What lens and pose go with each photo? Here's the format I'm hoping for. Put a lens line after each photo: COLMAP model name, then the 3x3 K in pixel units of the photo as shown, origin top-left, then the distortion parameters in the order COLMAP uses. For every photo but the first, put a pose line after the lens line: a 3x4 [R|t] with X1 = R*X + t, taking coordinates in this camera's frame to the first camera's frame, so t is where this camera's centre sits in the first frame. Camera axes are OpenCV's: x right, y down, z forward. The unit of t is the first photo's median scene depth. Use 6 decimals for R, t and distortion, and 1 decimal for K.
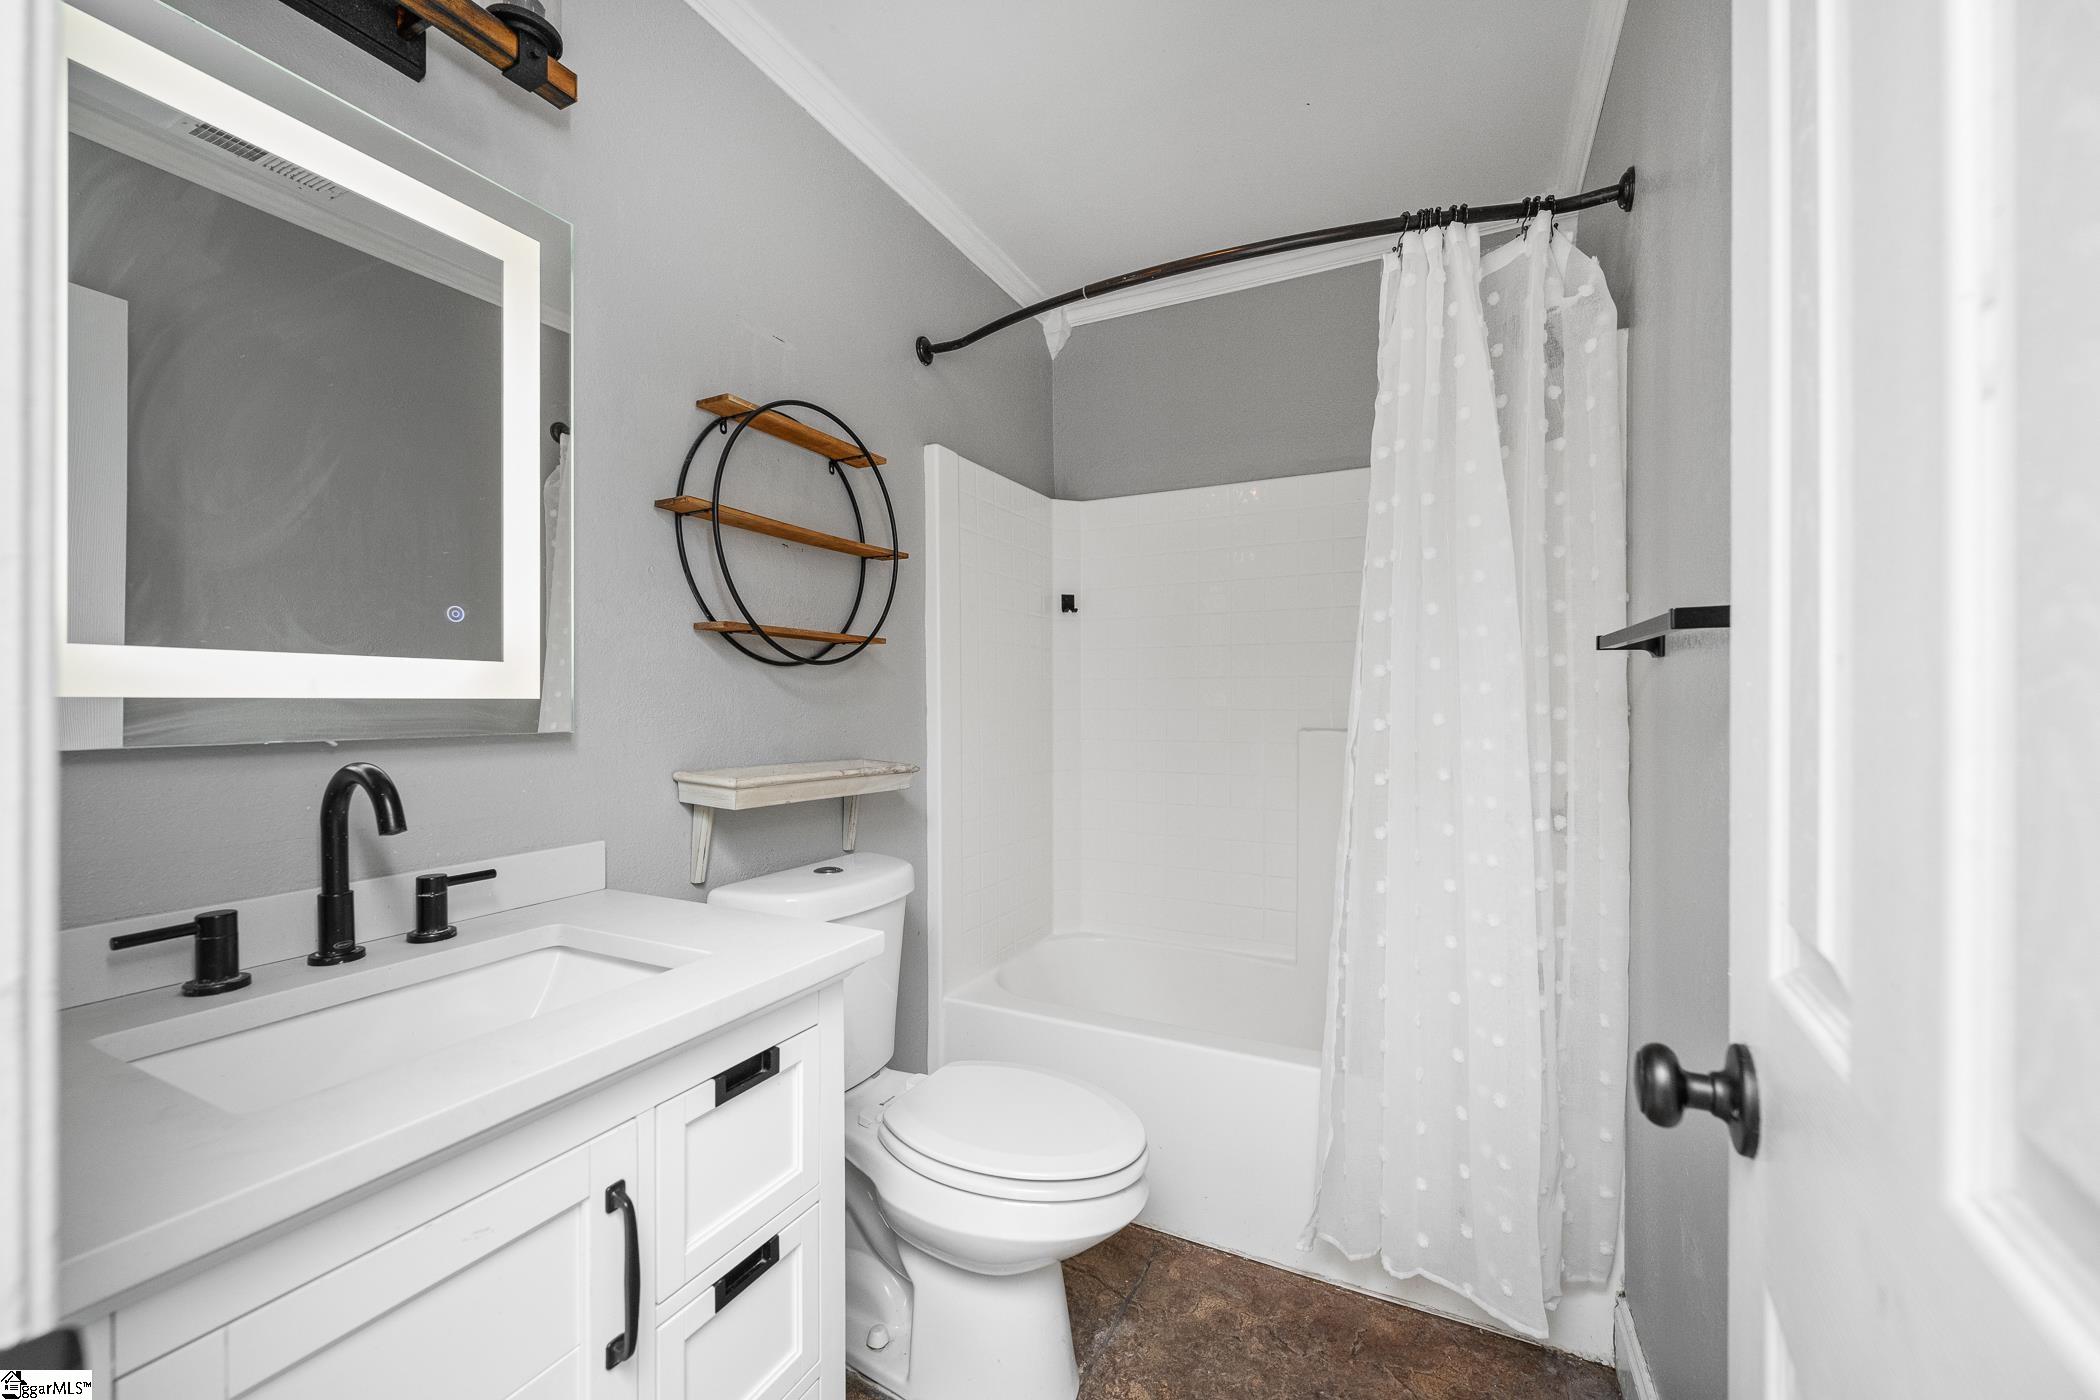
lens RADIAL K [[830.3, 0, 1046.3], [0, 830.3, 696.0], [0, 0, 1]] dist [-0.001694, 0.000092]
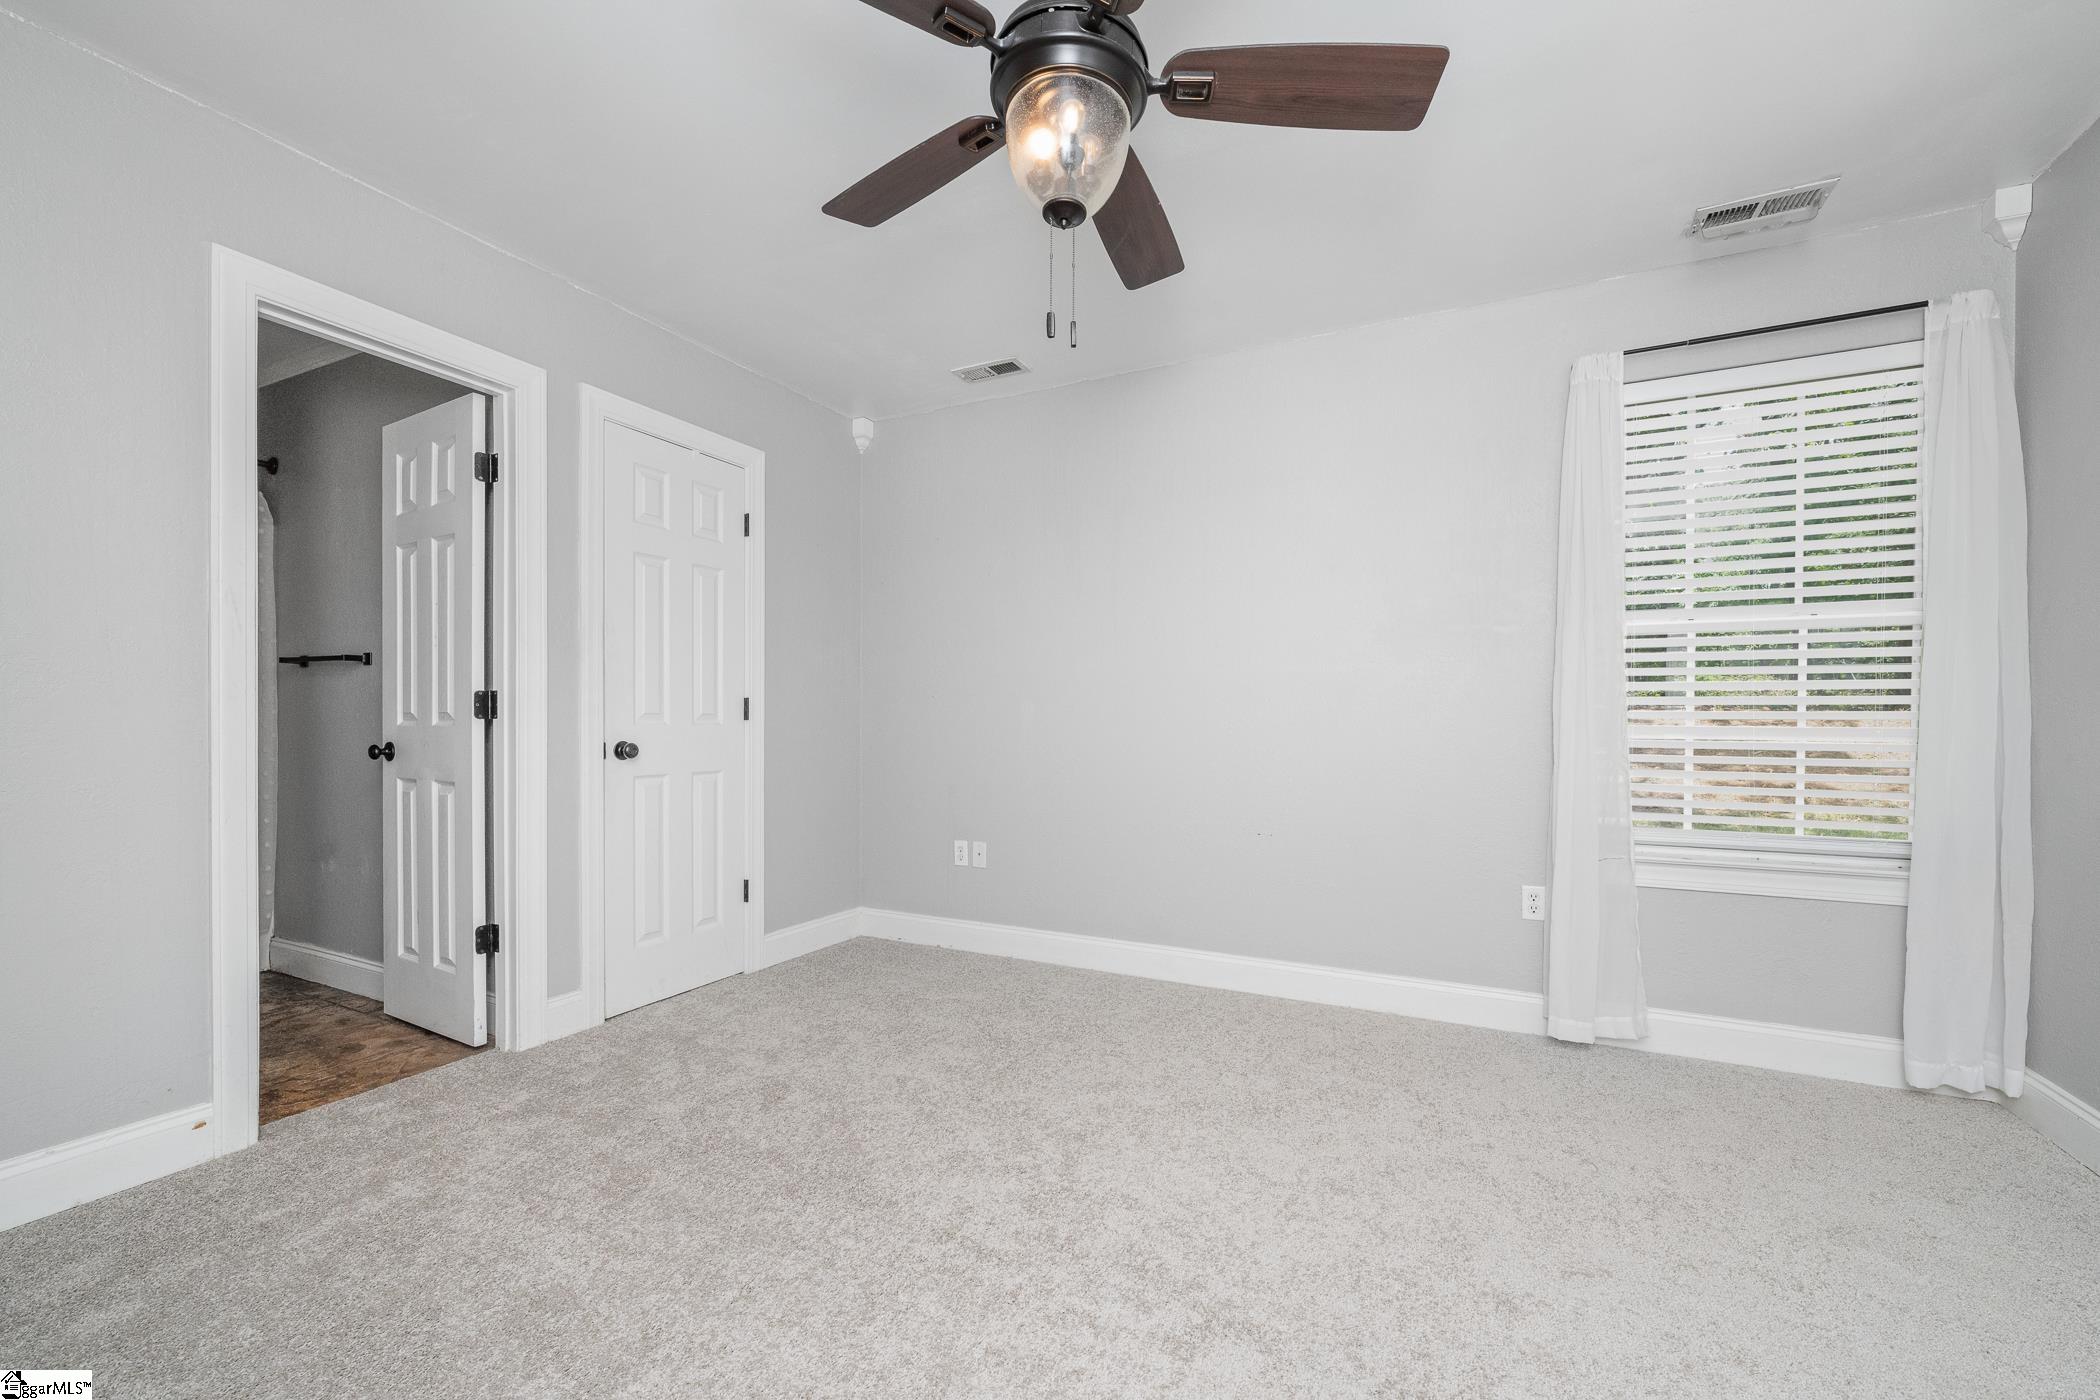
lens RADIAL K [[847.1, 0, 1054.0], [0, 847.1, 727.8], [0, 0, 1]] dist [-0.001152, -0.000162]
pose [[0.001661, -0.009645, 0.999952, -1.695999], [-0.003406, 0.999948, 0.009651, 0.100433], [-0.999993, -0.003422, 0.001628, -1.214386]]
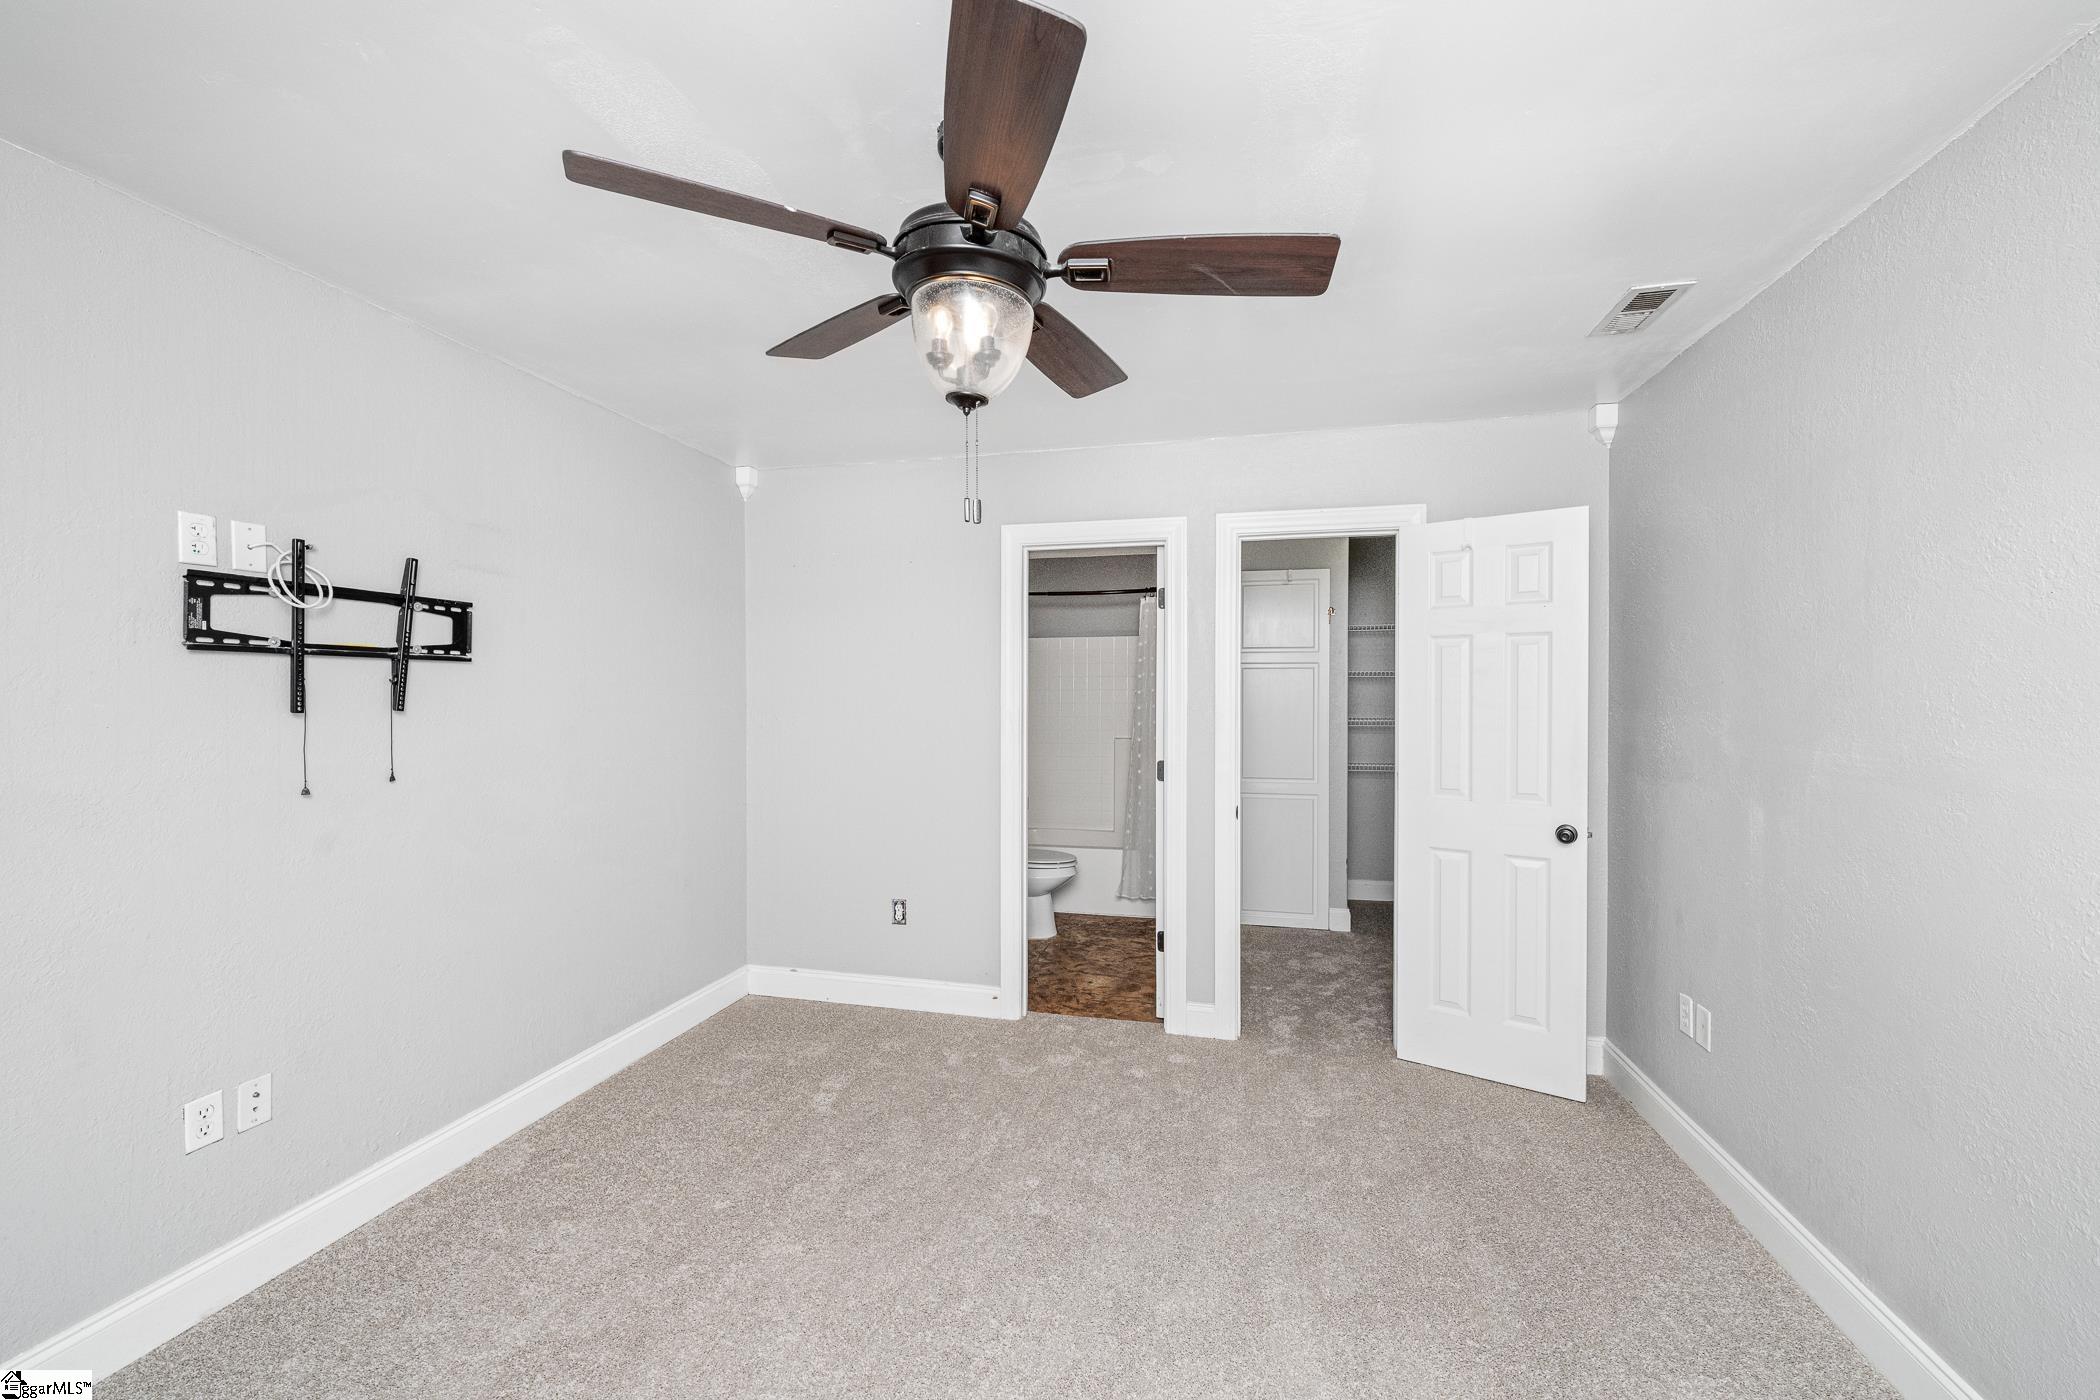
lens RADIAL K [[830.3, 0, 1046.3], [0, 830.3, 696.0], [0, 0, 1]] dist [-0.001694, 0.000092]
pose [[0.974539, -0.005219, 0.224158, -0.758264], [0.004601, 0.999984, 0.003275, -0.159833], [-0.224172, -0.002160, 0.974547, -2.305724]]
